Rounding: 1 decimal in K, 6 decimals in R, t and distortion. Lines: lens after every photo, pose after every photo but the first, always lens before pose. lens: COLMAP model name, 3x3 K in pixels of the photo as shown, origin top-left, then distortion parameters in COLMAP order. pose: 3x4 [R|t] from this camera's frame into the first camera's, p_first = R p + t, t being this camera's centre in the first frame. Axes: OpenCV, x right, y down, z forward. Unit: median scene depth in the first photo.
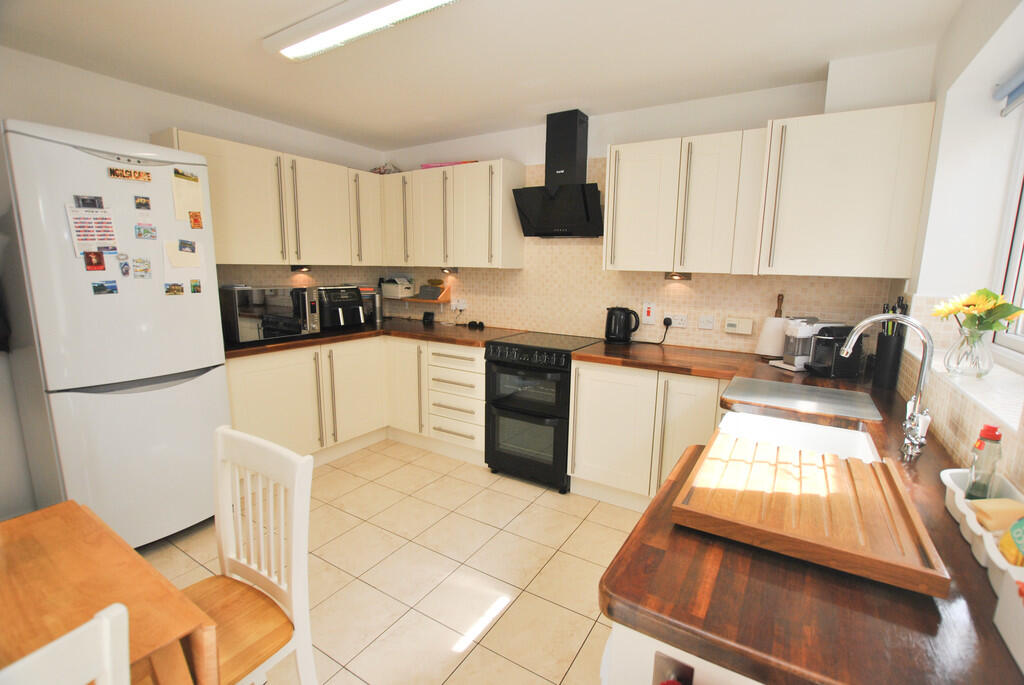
lens RADIAL K [[449.9, 0, 518.5], [0, 449.9, 343.8], [0, 0, 1]] dist [-0.028656, 0.003740]
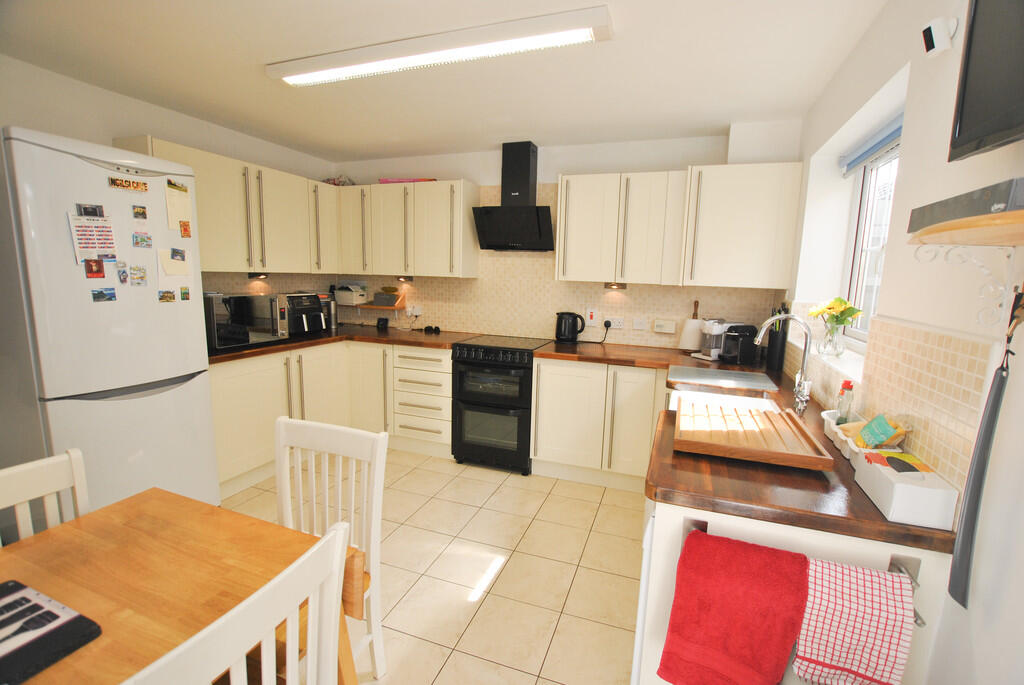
lens RADIAL K [[449.9, 0, 516.3], [0, 449.9, 343.3], [0, 0, 1]] dist [-0.028656, 0.003740]
pose [[0.979788, -0.019282, 0.199108, -0.149707], [0.022271, 0.999670, -0.012787, 0.012492], [-0.198796, 0.016963, 0.979894, -0.124577]]
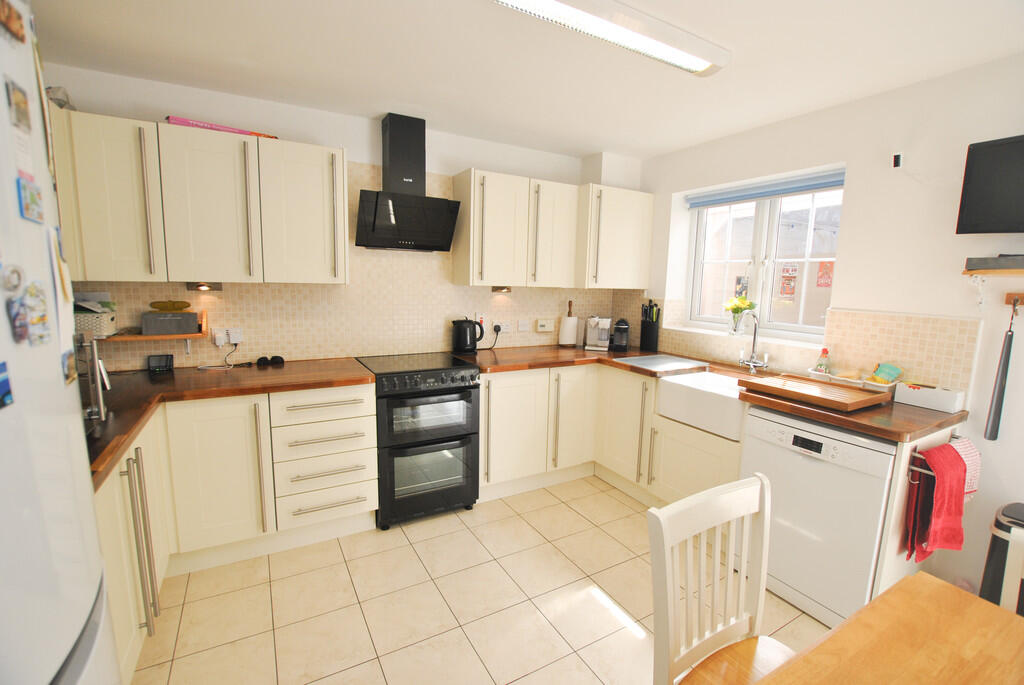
lens RADIAL K [[449.9, 0, 514.9], [0, 449.9, 344.7], [0, 0, 1]] dist [-0.028656, 0.003740]
pose [[0.484841, -0.125130, 0.865605, -0.695390], [0.137204, 0.988340, 0.066022, -0.082596], [-0.863774, 0.086754, 0.496356, 0.403326]]
